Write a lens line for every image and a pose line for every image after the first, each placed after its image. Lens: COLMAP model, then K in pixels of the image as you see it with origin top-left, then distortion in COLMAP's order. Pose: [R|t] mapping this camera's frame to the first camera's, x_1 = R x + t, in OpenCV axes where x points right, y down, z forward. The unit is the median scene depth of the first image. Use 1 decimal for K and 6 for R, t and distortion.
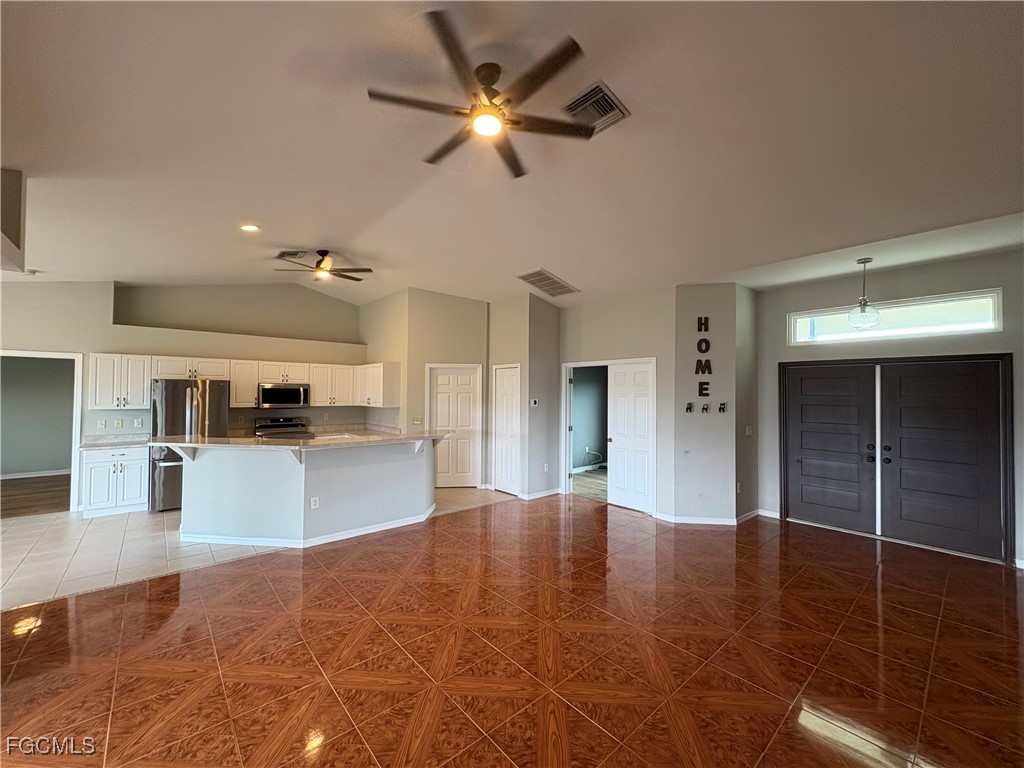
lens RADIAL K [[407.2, 0, 510.0], [0, 407.2, 381.6], [0, 0, 1]] dist [0.002280, 0.000114]
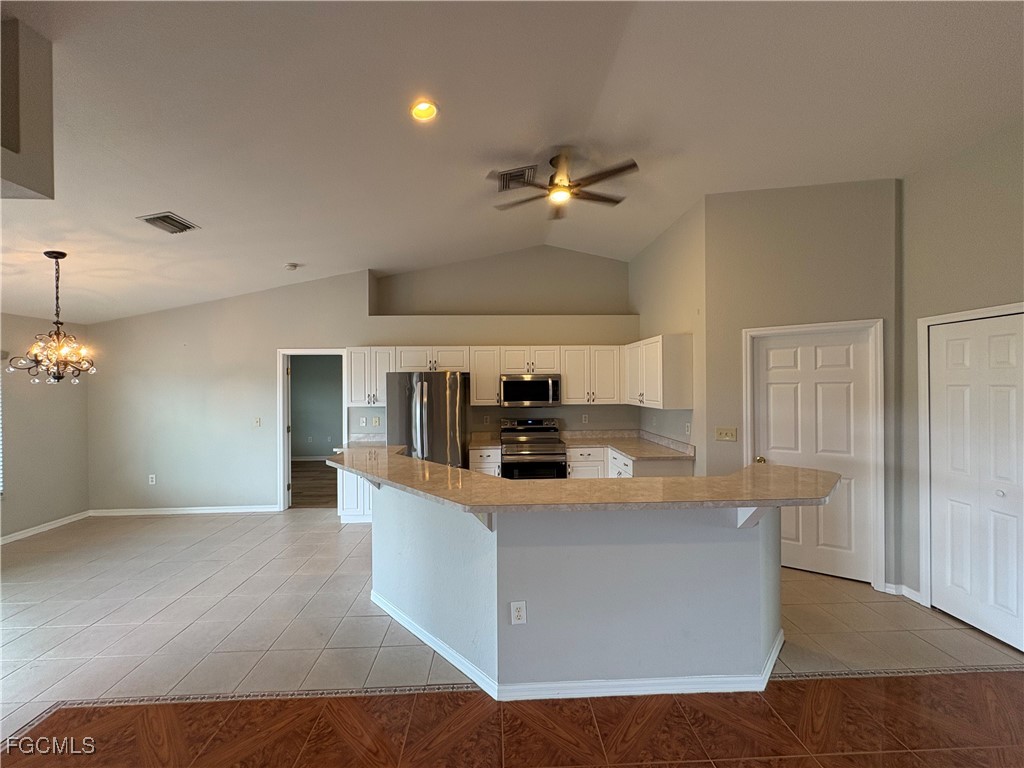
lens RADIAL K [[407.2, 0, 513.3], [0, 407.2, 387.9], [0, 0, 1]] dist [0.002280, 0.000114]
pose [[0.782438, -0.007128, -0.622688, -0.115269], [0.032434, 0.999044, 0.029320, 0.007498], [0.621884, -0.043138, 0.781921, 0.410051]]
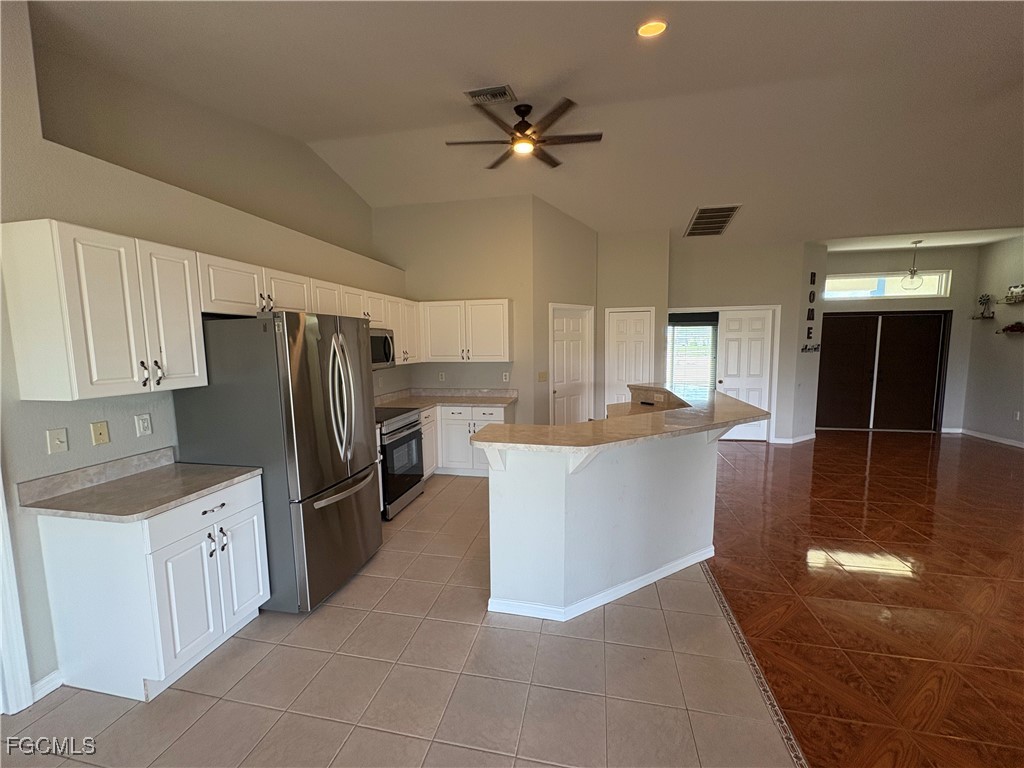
lens RADIAL K [[407.2, 0, 510.9], [0, 407.2, 383.8], [0, 0, 1]] dist [0.002280, 0.000114]
pose [[0.801355, -0.075812, 0.593366, -0.769892], [0.000936, 0.992094, 0.125491, 0.011829], [-0.598189, -0.100008, 0.795090, 0.433034]]
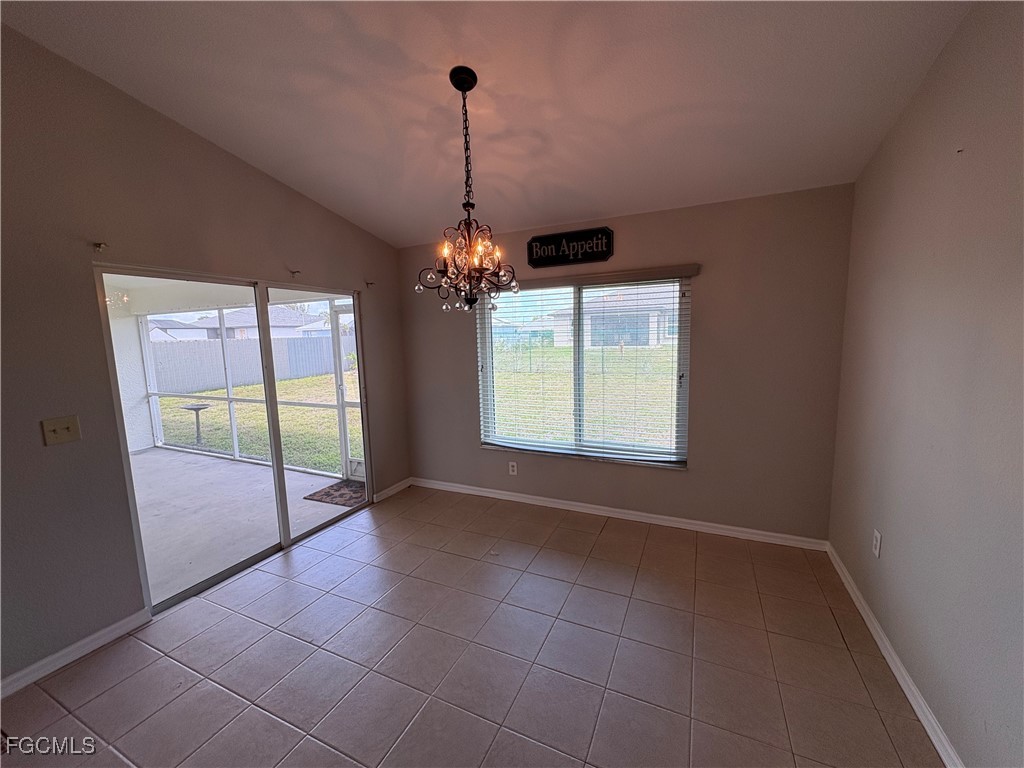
lens RADIAL K [[407.2, 0, 513.8], [0, 407.2, 384.5], [0, 0, 1]] dist [0.002280, 0.000114]
pose [[-0.913352, 0.067225, -0.401583, -0.784583], [0.032882, 0.995233, 0.091817, 0.027074], [0.405841, 0.070656, -0.911208, 0.753940]]
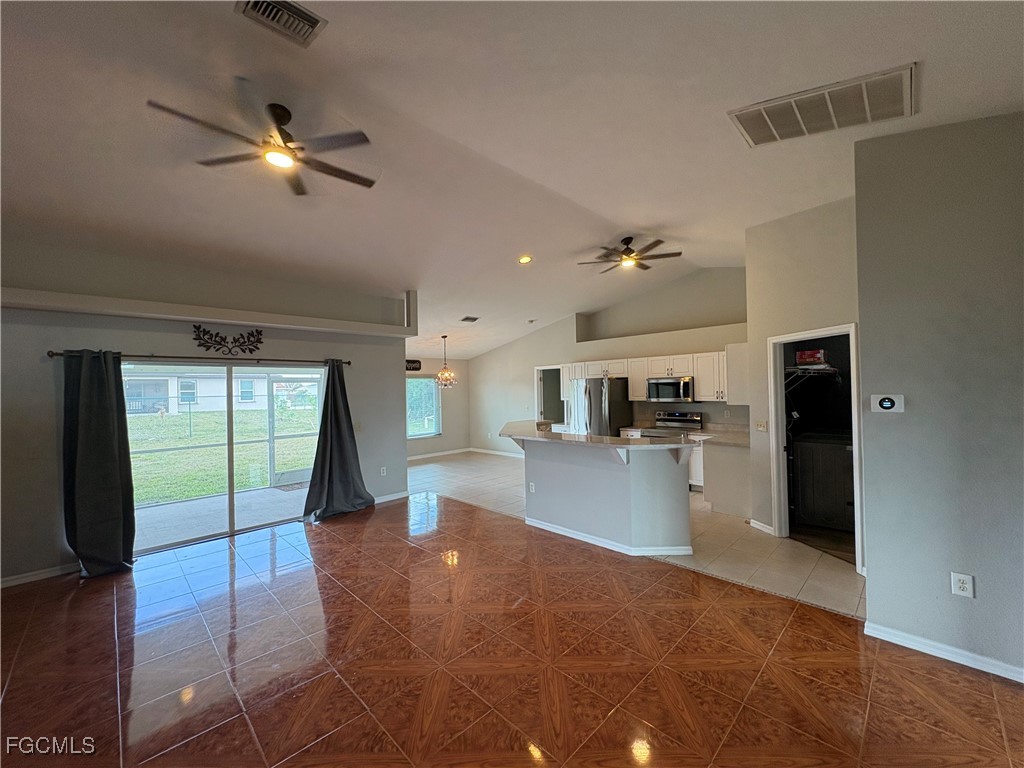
lens RADIAL K [[407.2, 0, 516.3], [0, 407.2, 395.3], [0, 0, 1]] dist [0.002280, 0.000114]
pose [[0.079440, 0.008649, -0.996802, 0.415113], [0.052000, 0.998565, 0.012809, 0.016728], [0.995482, -0.052852, 0.078877, 0.575344]]
